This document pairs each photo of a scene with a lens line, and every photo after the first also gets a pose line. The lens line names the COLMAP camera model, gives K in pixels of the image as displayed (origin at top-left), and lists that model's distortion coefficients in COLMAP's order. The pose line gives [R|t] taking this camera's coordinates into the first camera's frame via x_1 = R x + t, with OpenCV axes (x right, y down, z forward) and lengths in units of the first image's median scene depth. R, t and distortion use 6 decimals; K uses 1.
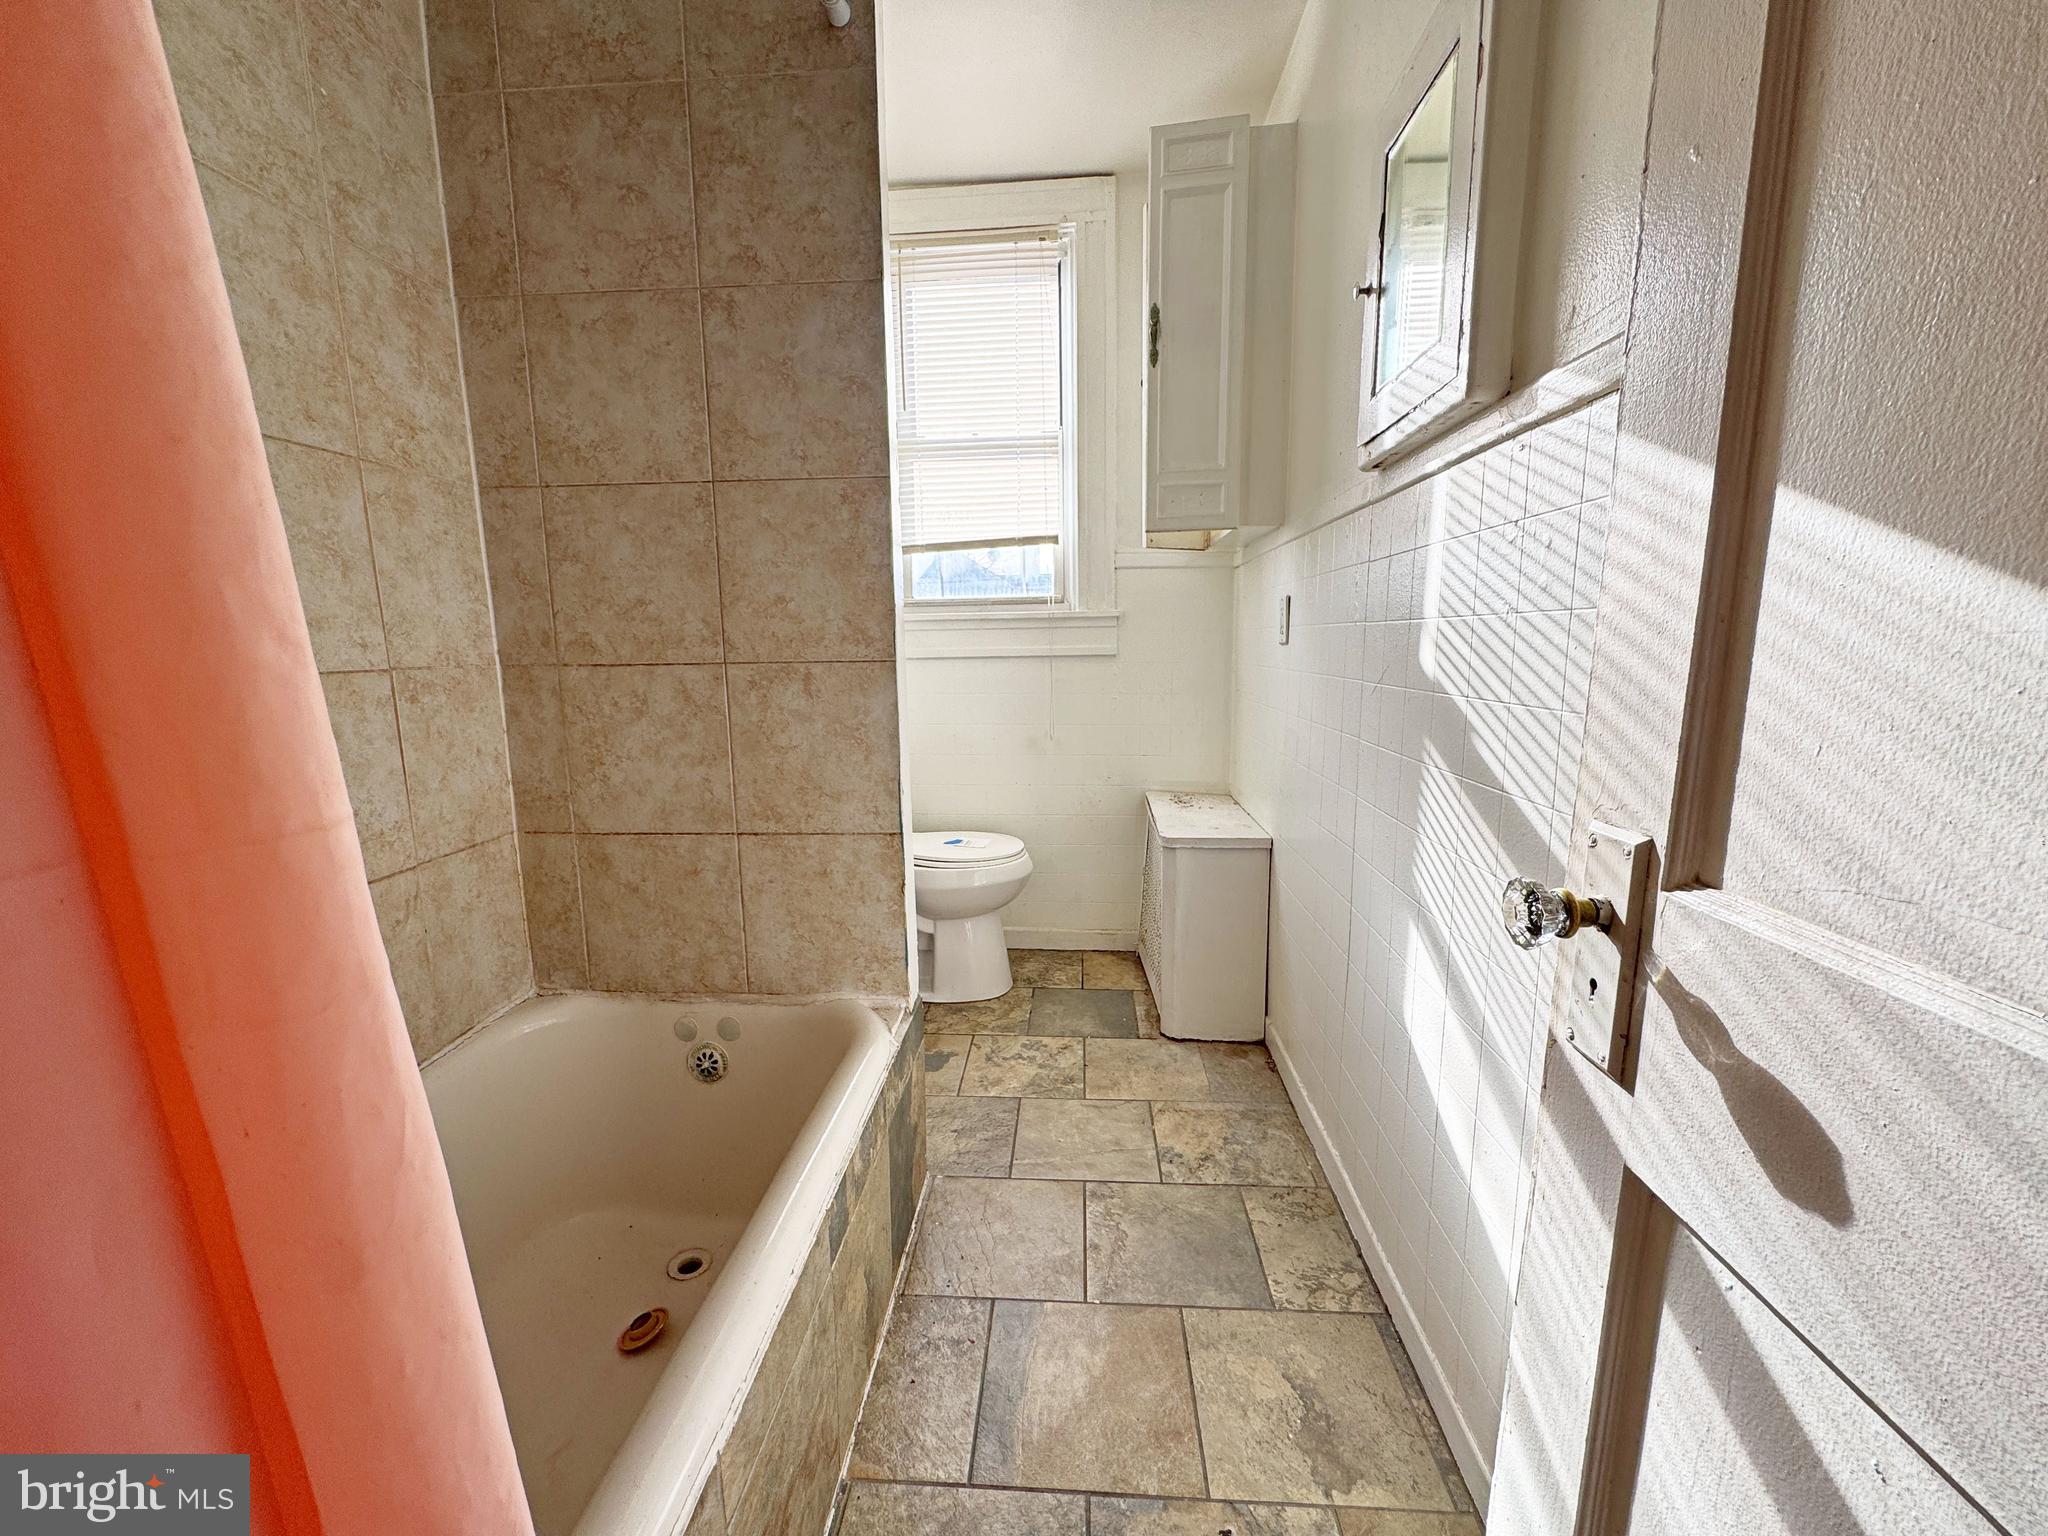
lens RADIAL K [[809.7, 0, 1023.7], [0, 809.7, 773.6], [0, 0, 1]] dist [-0.006164, -0.000087]
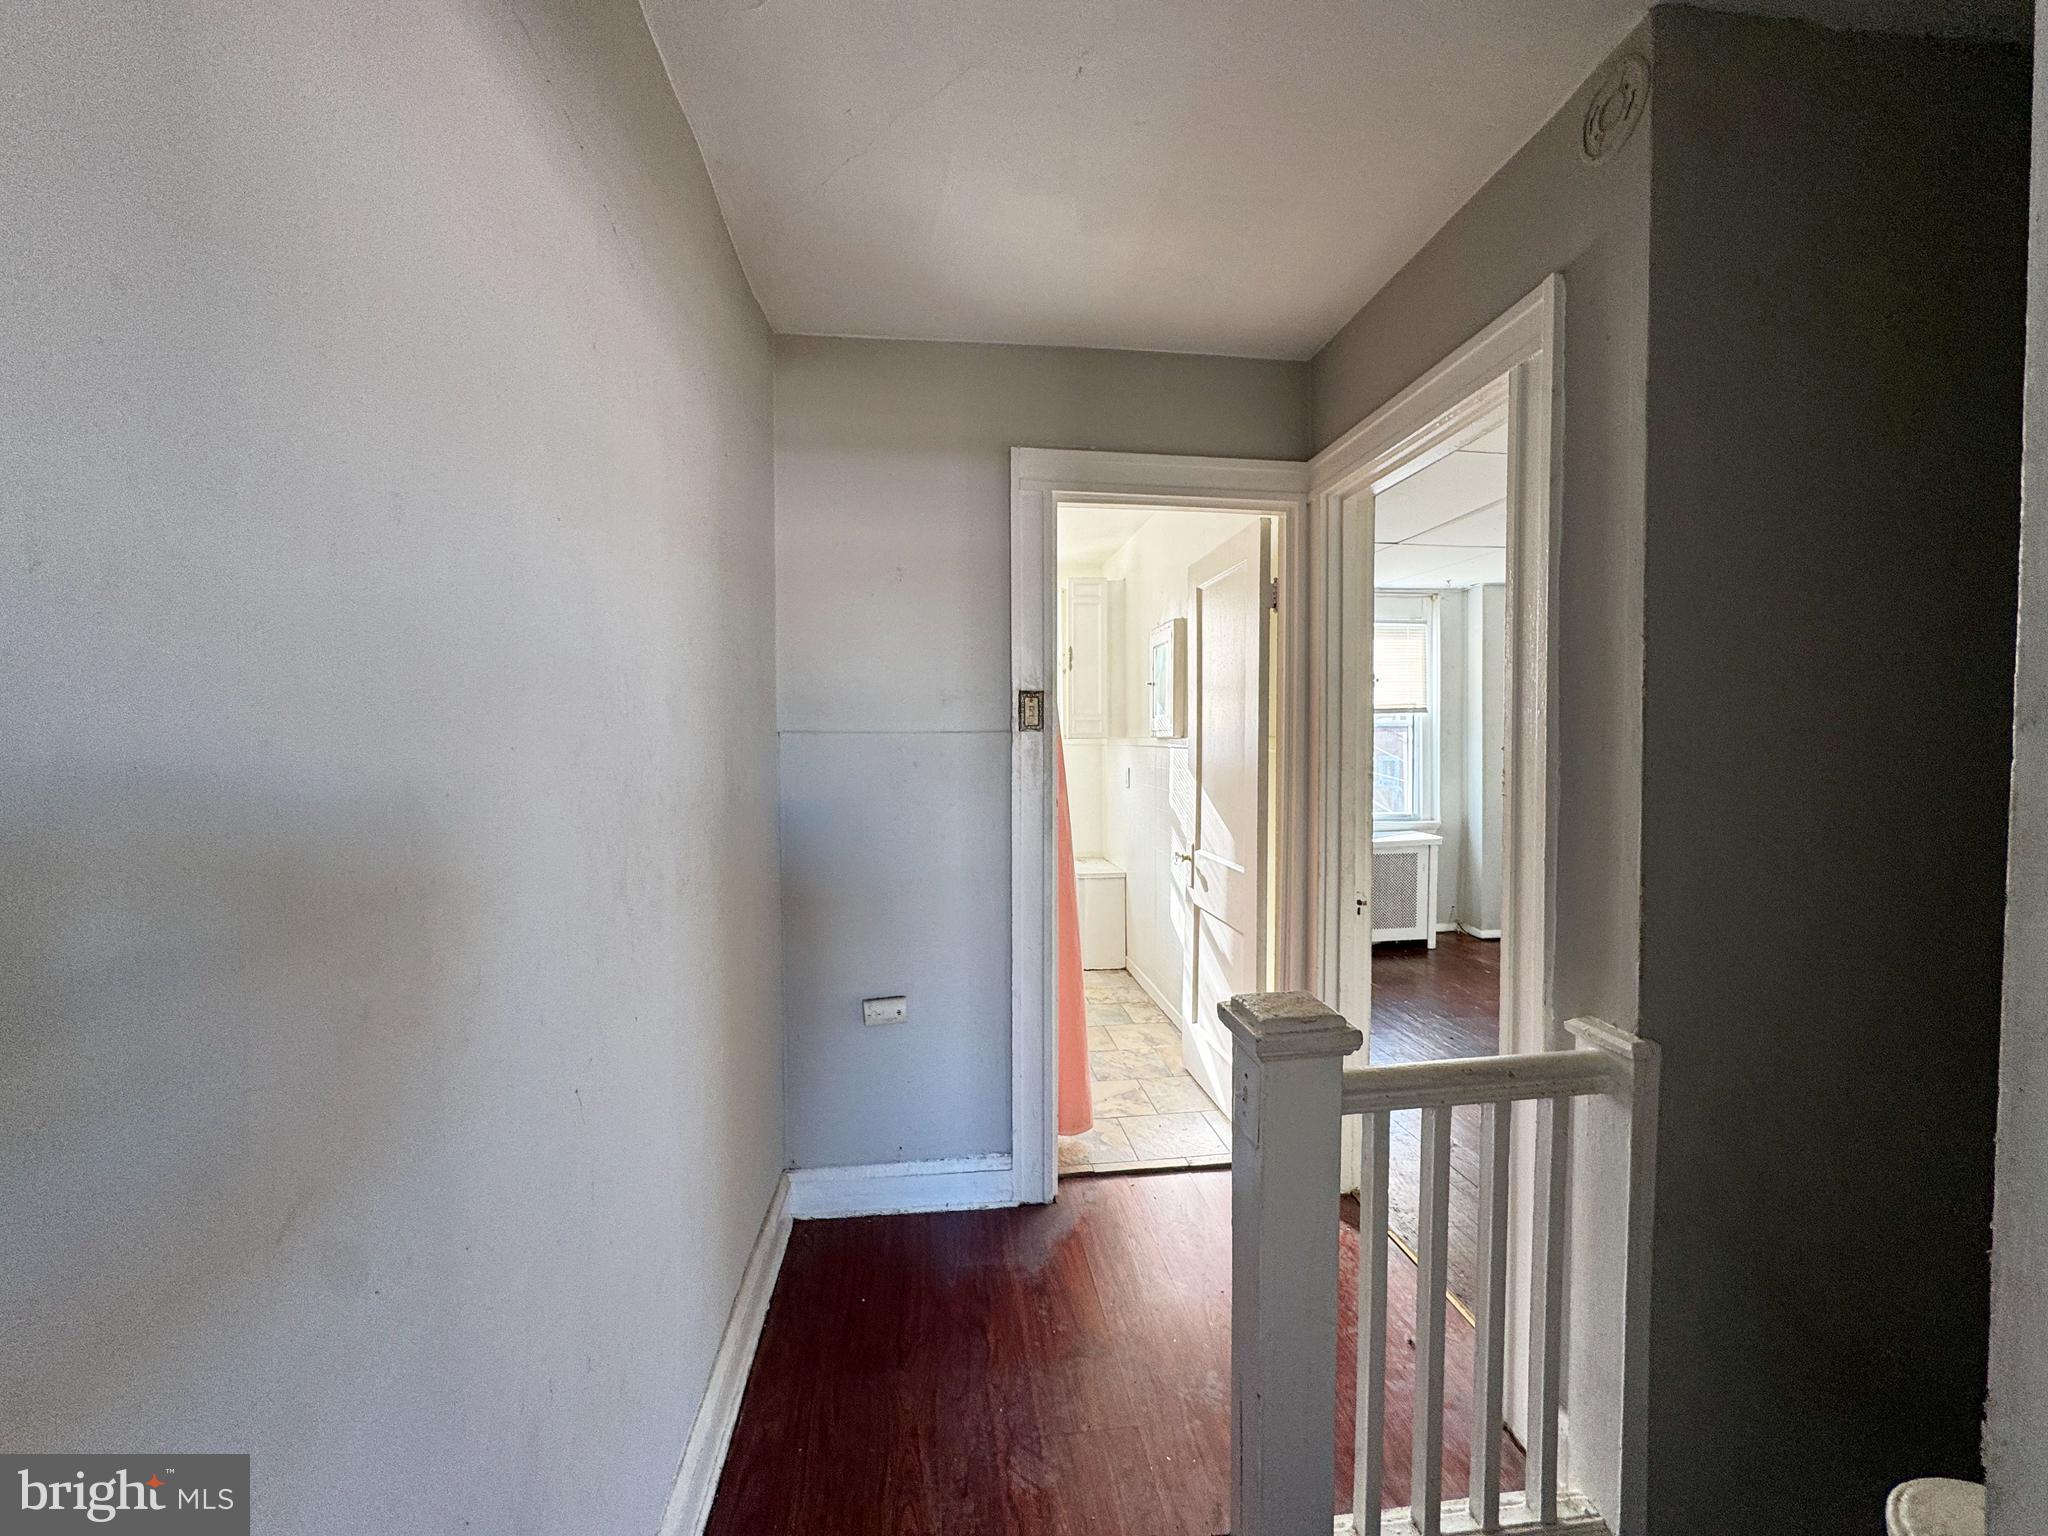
lens RADIAL K [[809.7, 0, 1030.7], [0, 809.7, 765.5], [0, 0, 1]] dist [-0.006164, -0.000087]
pose [[0.980936, 0.002699, 0.194311, -0.382731], [0.022974, 0.991281, -0.129748, 0.066834], [-0.192967, 0.131738, 0.972321, -1.152952]]
